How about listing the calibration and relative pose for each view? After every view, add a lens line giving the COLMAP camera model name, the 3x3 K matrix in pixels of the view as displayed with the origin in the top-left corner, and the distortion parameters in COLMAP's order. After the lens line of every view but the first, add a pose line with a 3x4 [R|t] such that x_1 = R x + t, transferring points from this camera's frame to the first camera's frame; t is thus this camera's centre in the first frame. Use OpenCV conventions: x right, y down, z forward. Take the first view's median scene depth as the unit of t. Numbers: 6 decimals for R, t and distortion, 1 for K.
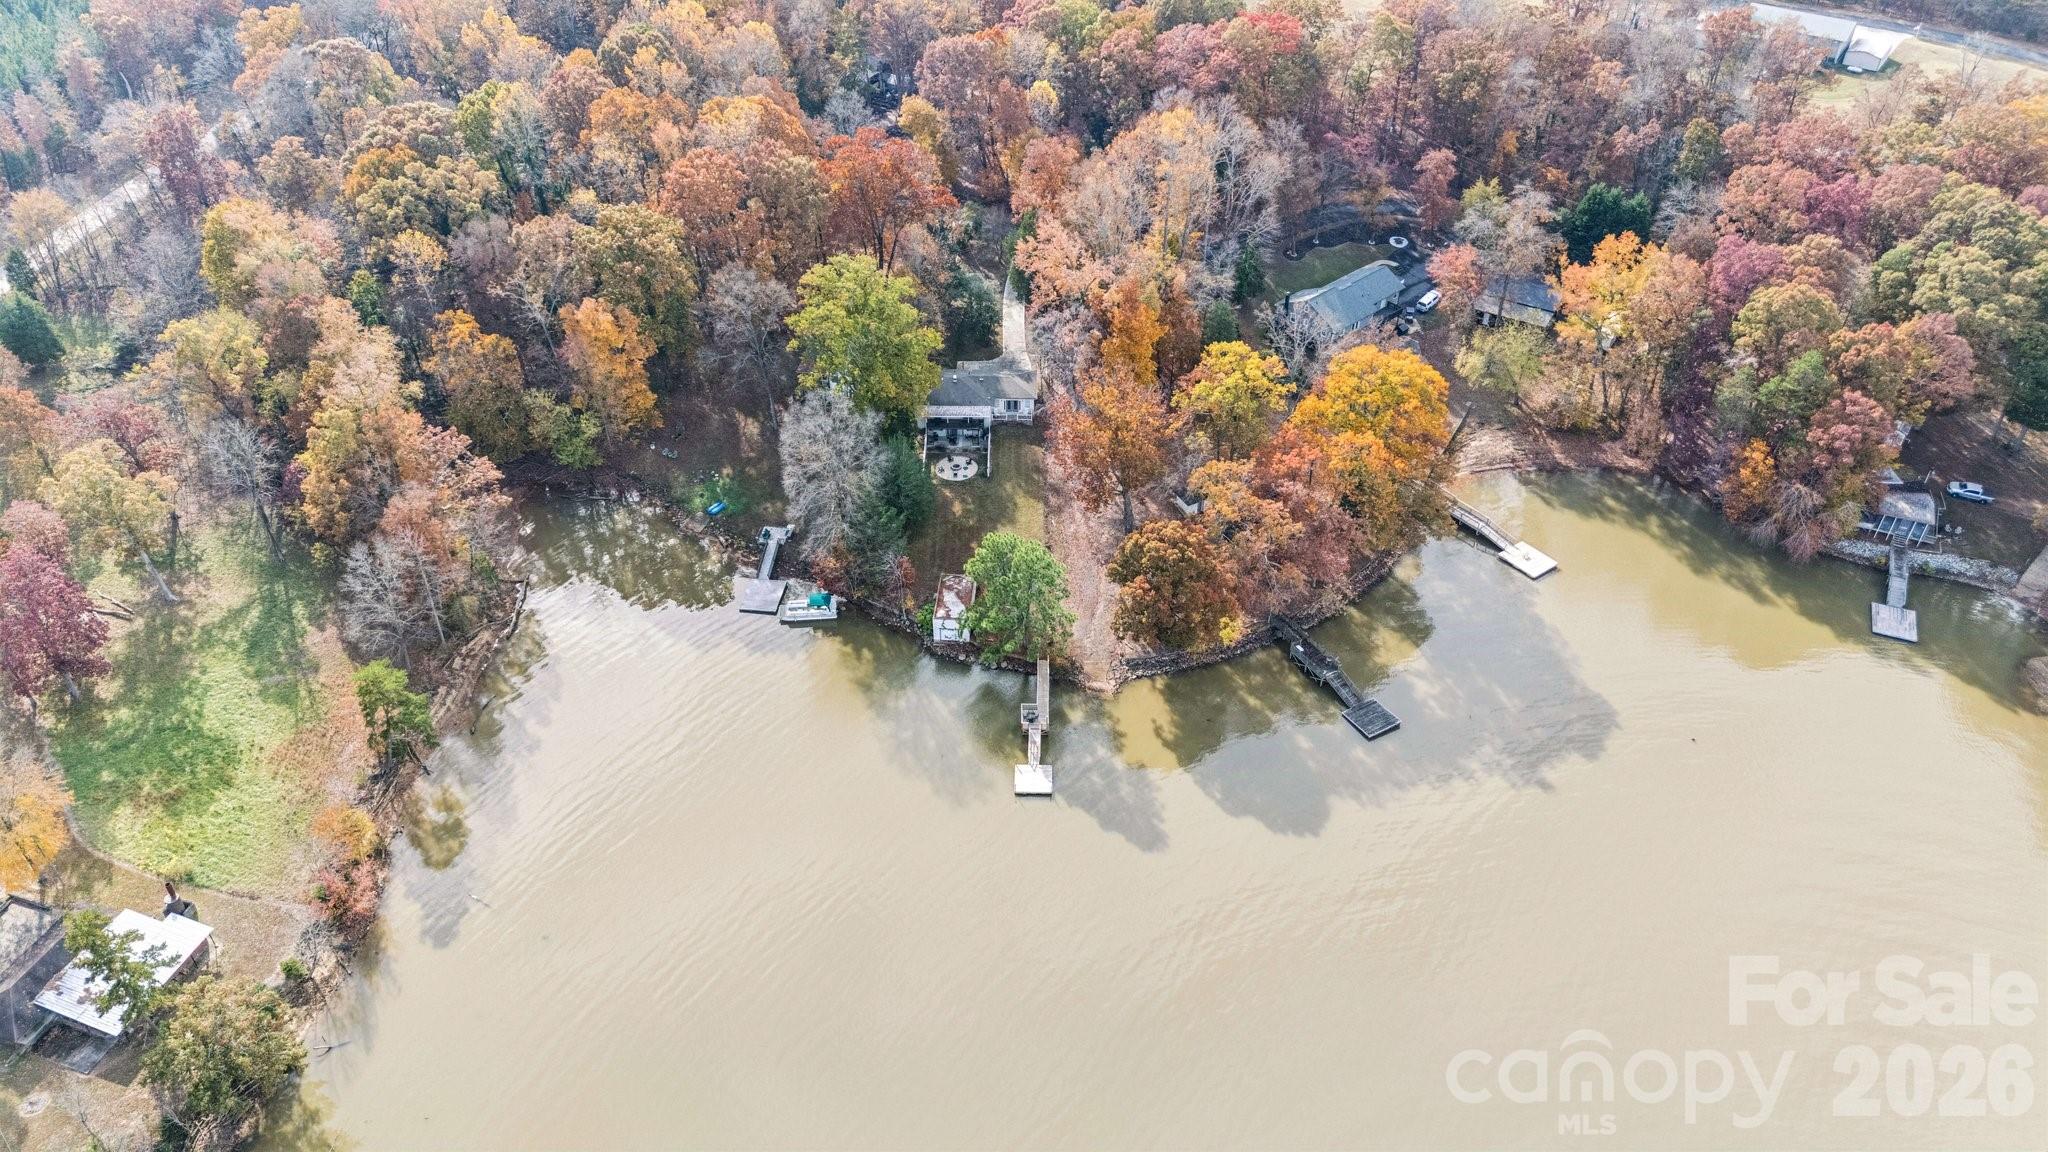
lens RADIAL K [[1473.7, 0, 1016.1], [0, 1473.7, 578.5], [0, 0, 1]] dist [0.082570, -0.112360]
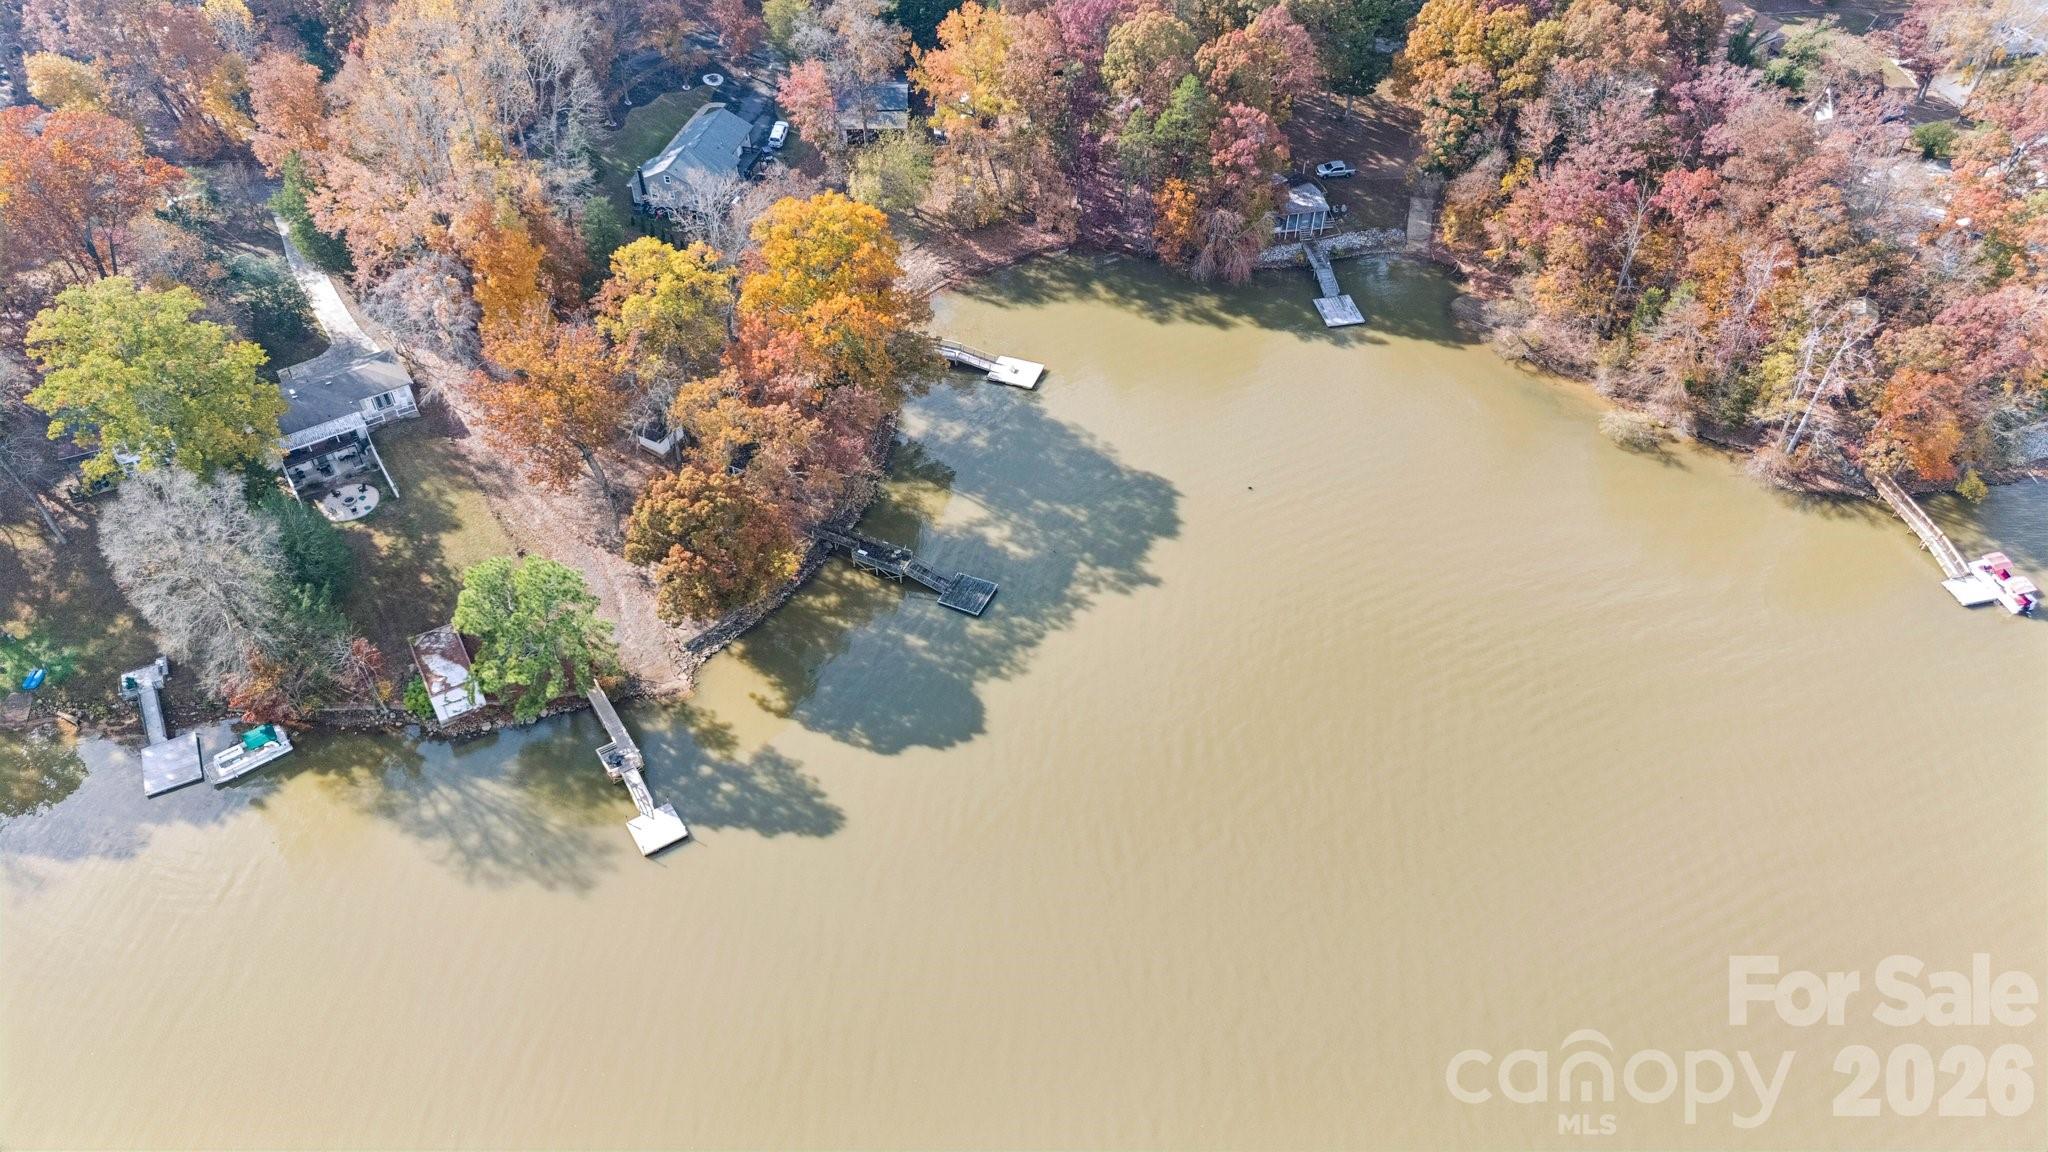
lens RADIAL K [[1473.7, 0, 1016.1], [0, 1473.7, 578.5], [0, 0, 1]] dist [0.082570, -0.112360]
pose [[0.832624, -0.390109, 0.393132, -0.077066], [0.351137, 0.920762, 0.170002, -0.051172], [-0.428300, -0.003504, 0.903630, 0.151043]]
